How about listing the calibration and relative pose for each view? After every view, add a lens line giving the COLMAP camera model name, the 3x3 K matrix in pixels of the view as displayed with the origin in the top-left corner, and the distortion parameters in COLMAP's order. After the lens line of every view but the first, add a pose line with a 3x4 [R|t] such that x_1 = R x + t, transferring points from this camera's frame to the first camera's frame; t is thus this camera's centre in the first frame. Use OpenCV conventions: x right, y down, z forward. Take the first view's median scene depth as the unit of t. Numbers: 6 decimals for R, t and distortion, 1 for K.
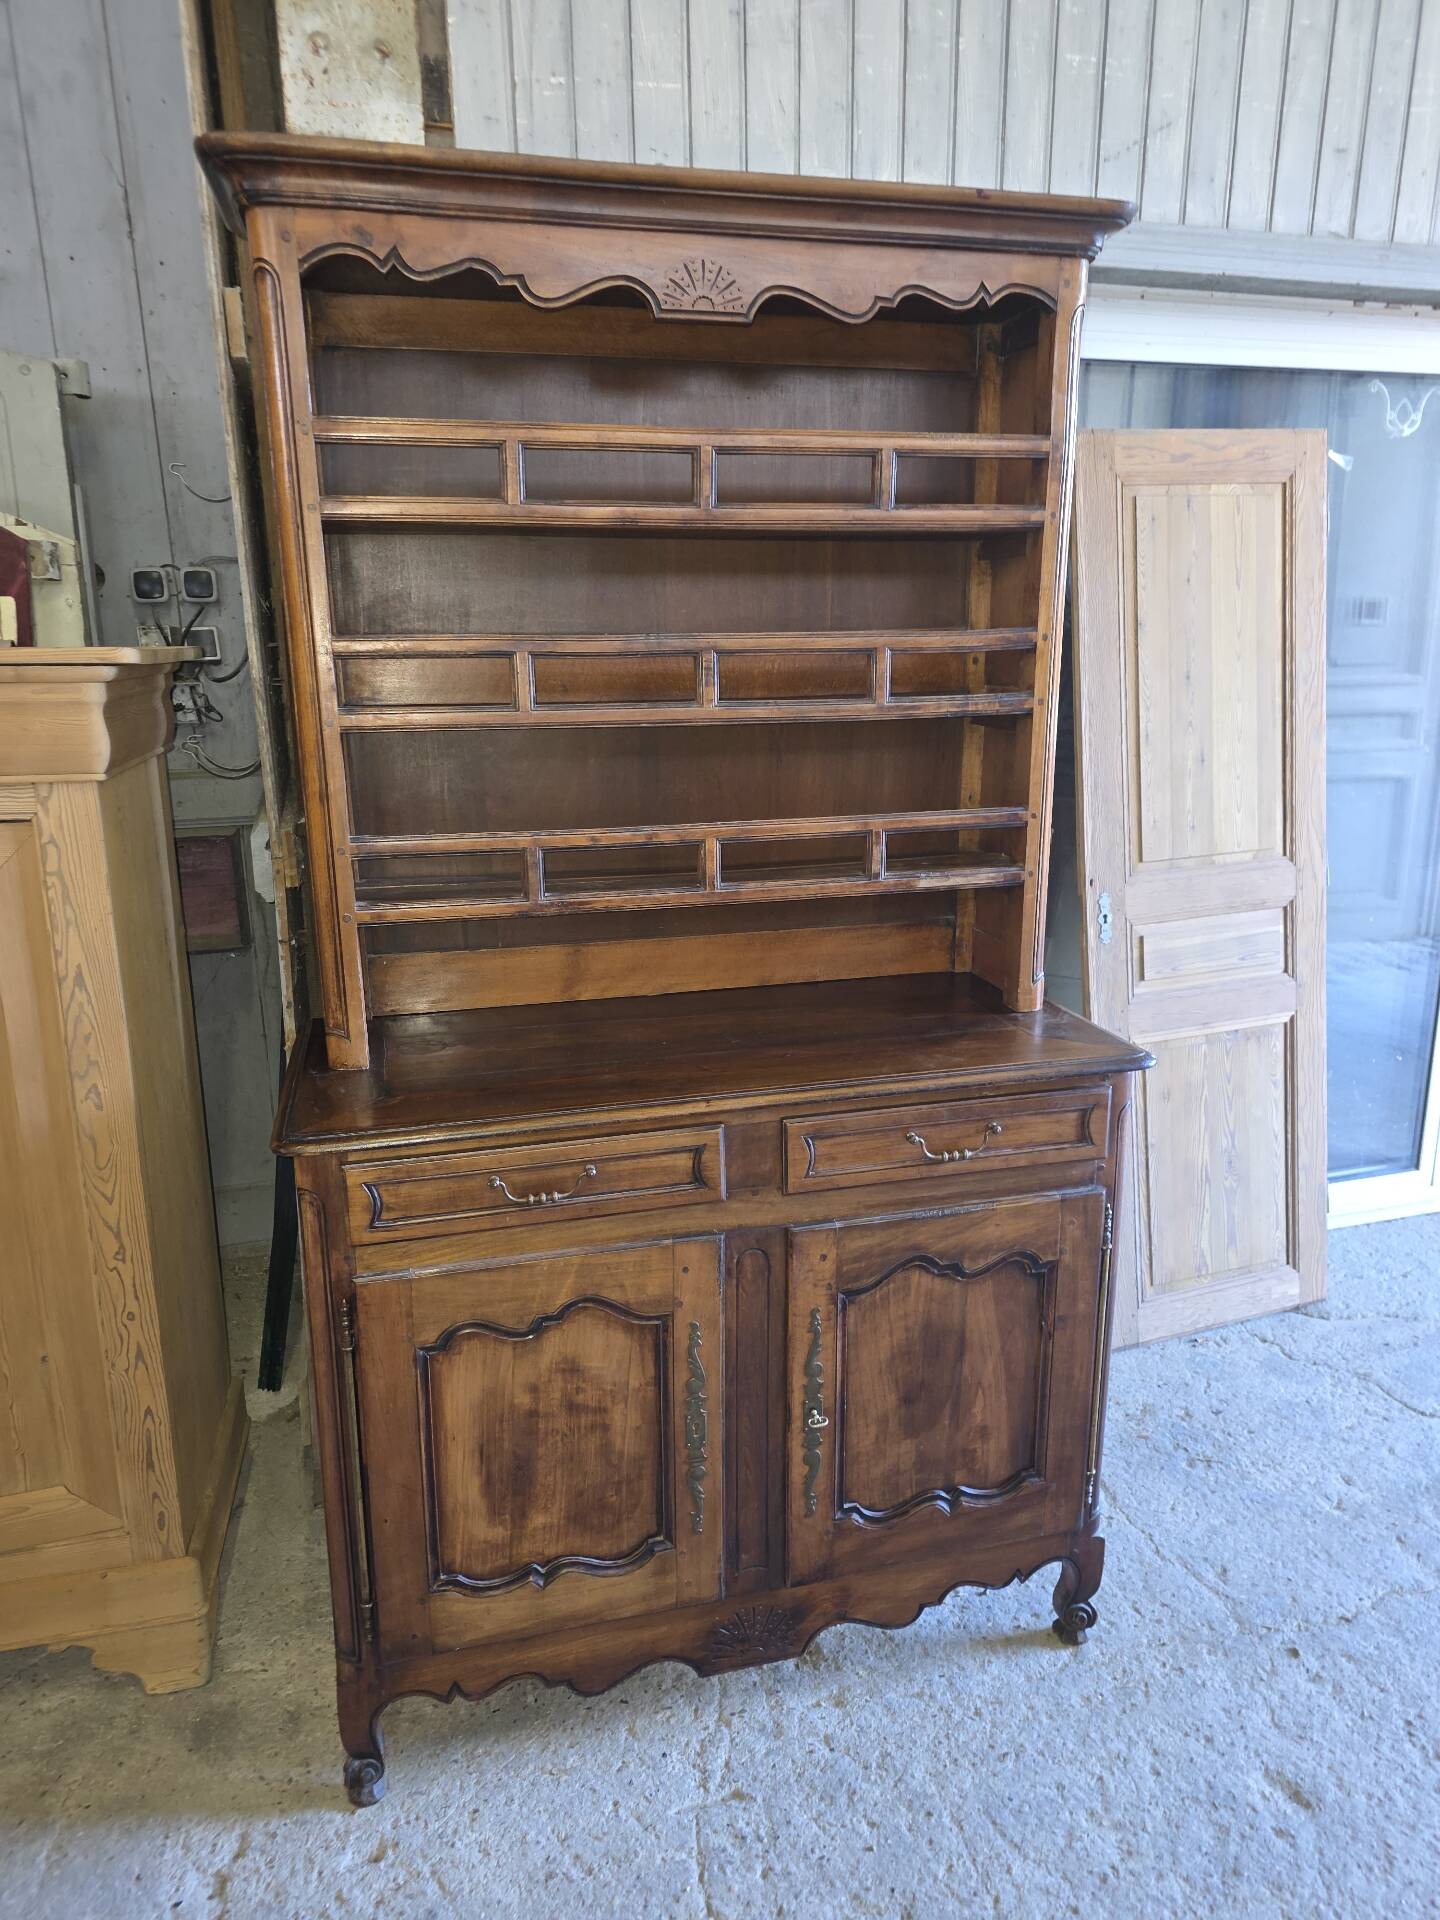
lens RADIAL K [[1283.6, 0, 718.6], [0, 1283.6, 962.6], [0, 0, 1]] dist [0.042893, -0.029195]
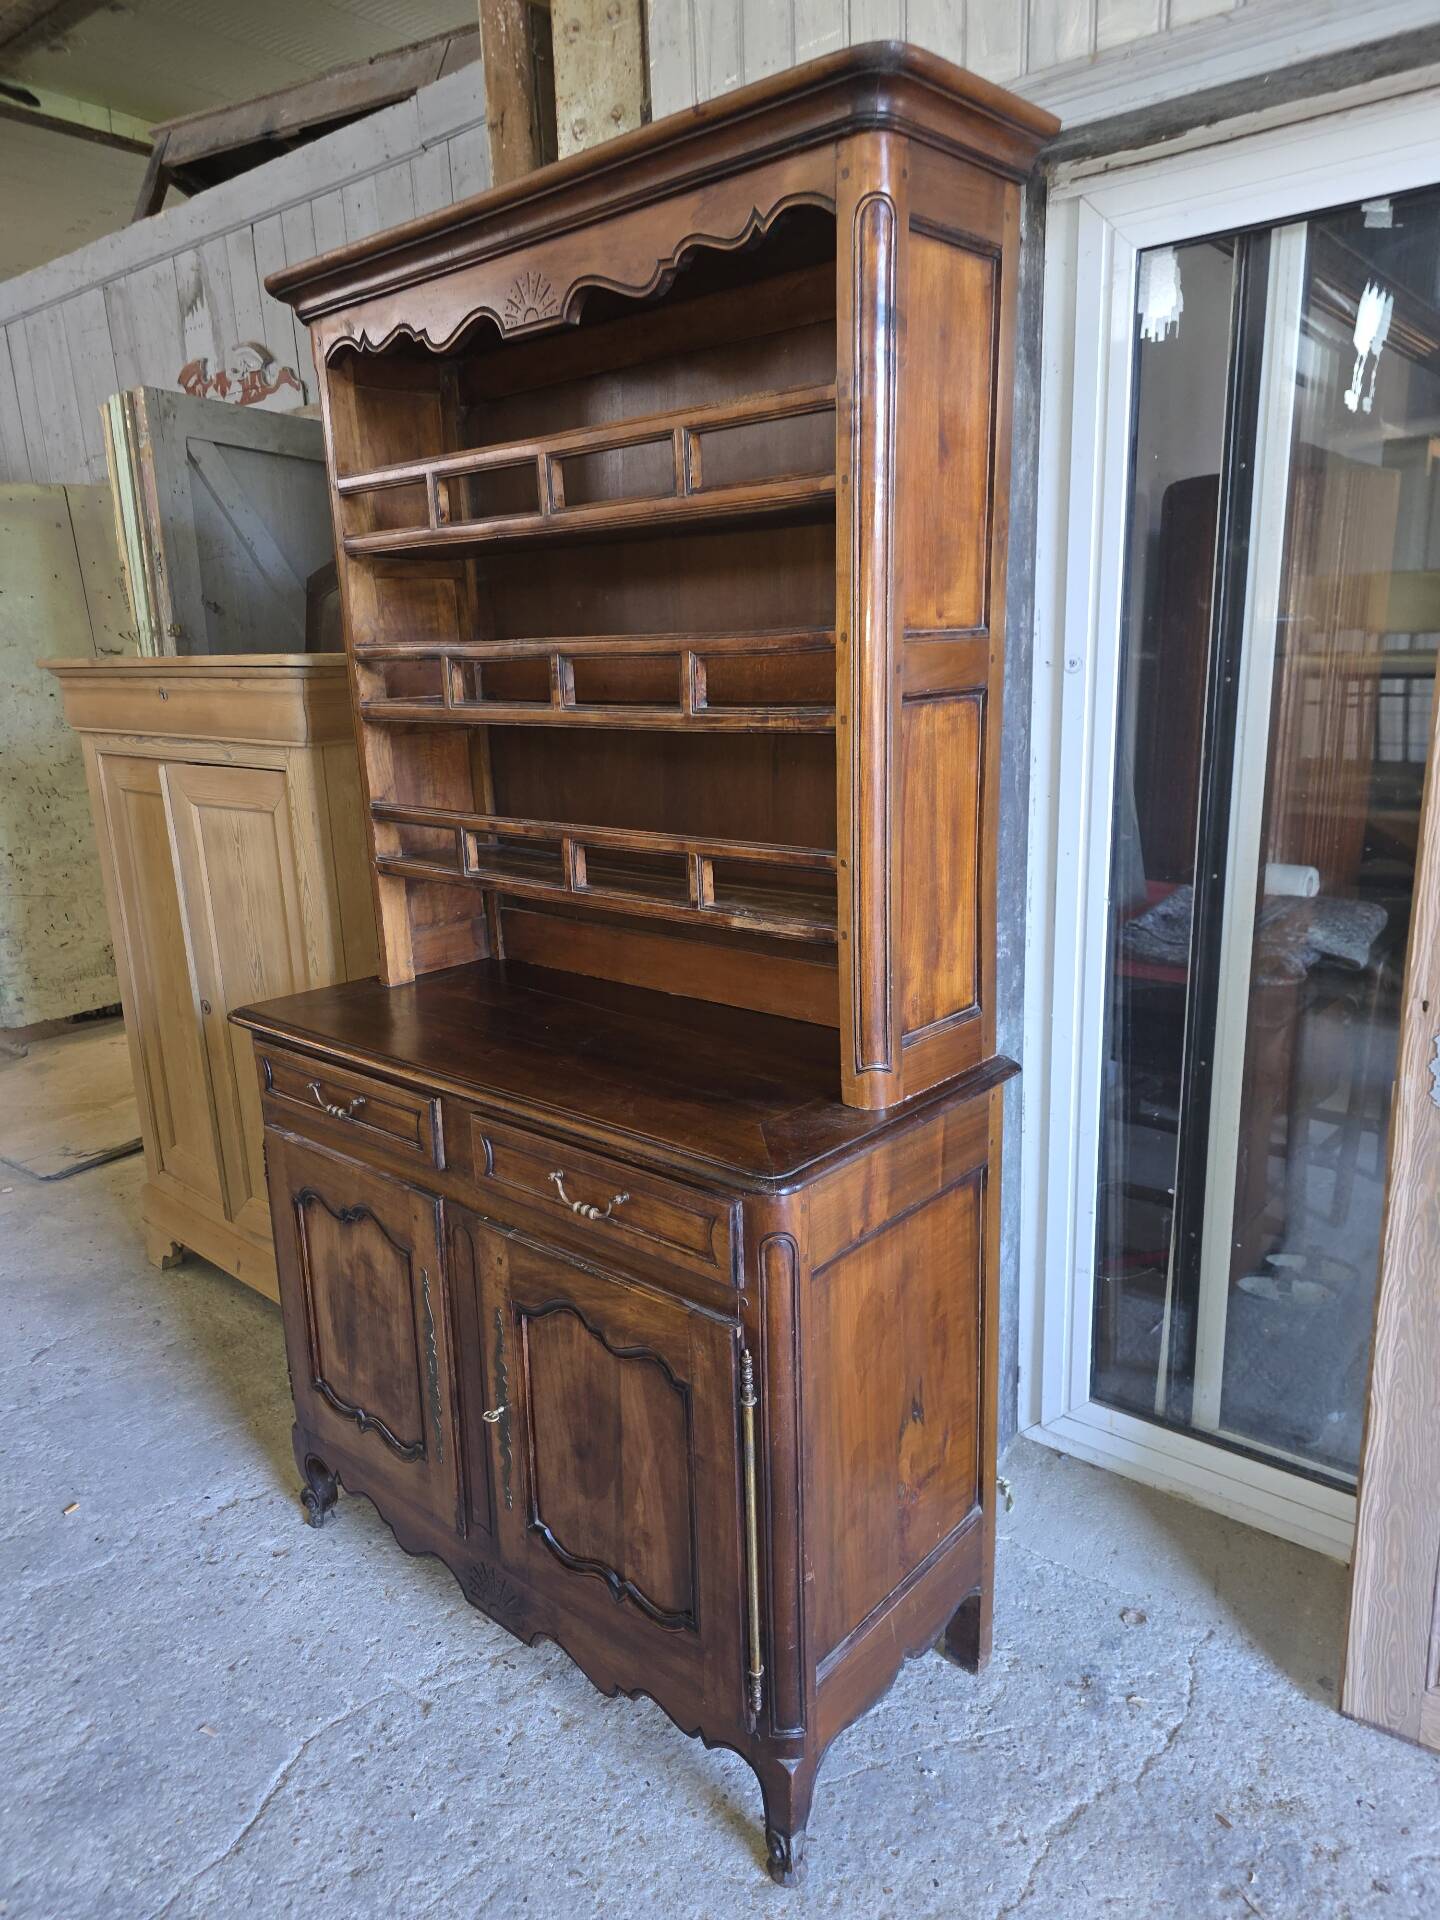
lens RADIAL K [[1283.6, 0, 709.0], [0, 1283.6, 975.8], [0, 0, 1]] dist [0.042893, -0.029195]
pose [[0.556940, 0.201206, -0.805812, 0.917763], [-0.180902, 0.976306, 0.118746, -0.134718], [0.810612, 0.079639, 0.580143, 0.517375]]
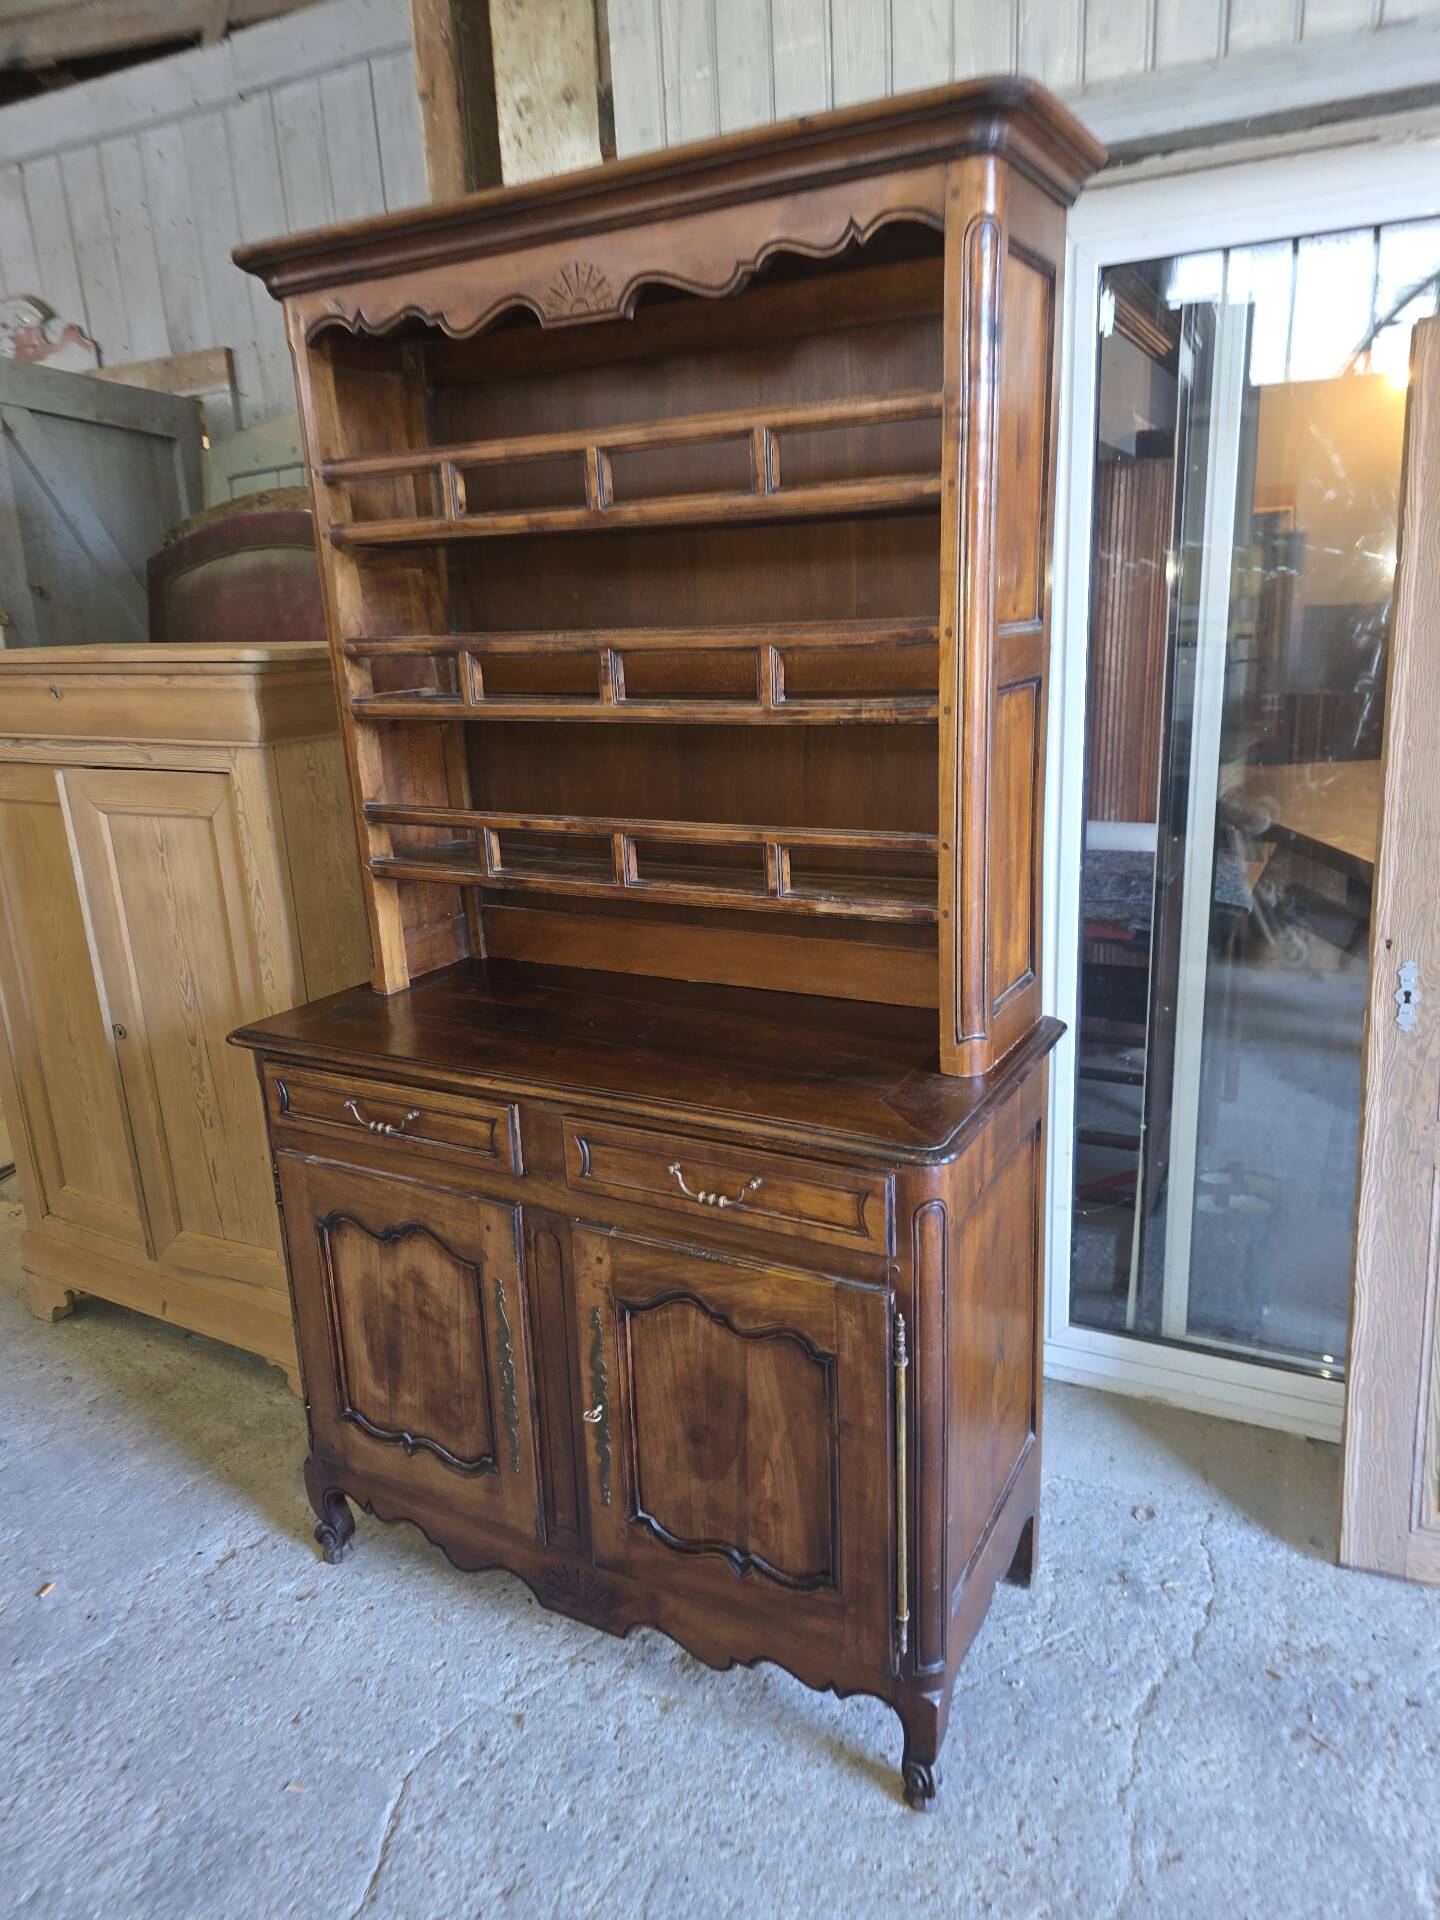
lens RADIAL K [[1283.6, 0, 736.1], [0, 1283.6, 969.5], [0, 0, 1]] dist [0.042893, -0.029195]
pose [[0.732863, 0.168173, -0.659265, 0.766118], [-0.136807, 0.985604, 0.099340, -0.106810], [0.666480, 0.017389, 0.745320, 0.309894]]
